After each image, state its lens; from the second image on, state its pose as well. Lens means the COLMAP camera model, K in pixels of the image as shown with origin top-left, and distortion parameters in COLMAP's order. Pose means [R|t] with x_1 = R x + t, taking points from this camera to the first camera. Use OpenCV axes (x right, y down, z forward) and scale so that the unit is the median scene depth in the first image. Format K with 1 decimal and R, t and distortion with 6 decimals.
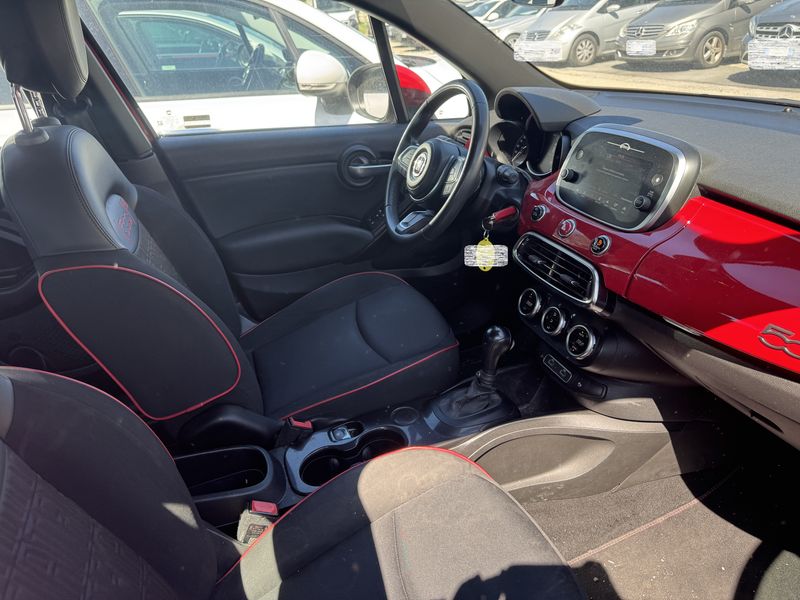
lens RADIAL K [[561.4, 0, 400.0], [0, 561.4, 300.0], [0, 0, 1]] dist [0.075178, -0.095851]
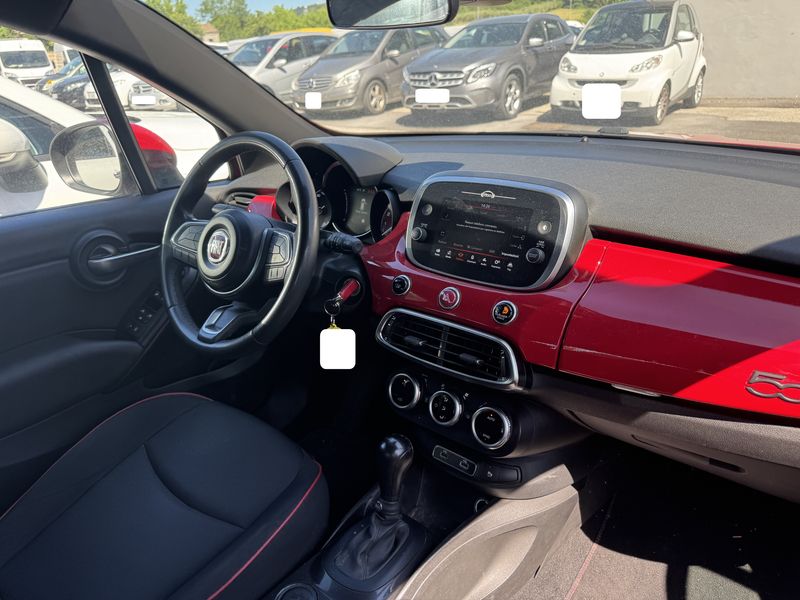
lens RADIAL K [[571.5, 0, 400.0], [0, 571.5, 300.0], [0, 0, 1]] dist [0.064081, -0.116621]
pose [[0.864585, -0.200162, 0.460900, -0.125083], [0.239055, 0.970633, -0.026902, -0.098940], [-0.441980, 0.133440, 0.887044, 0.246302]]
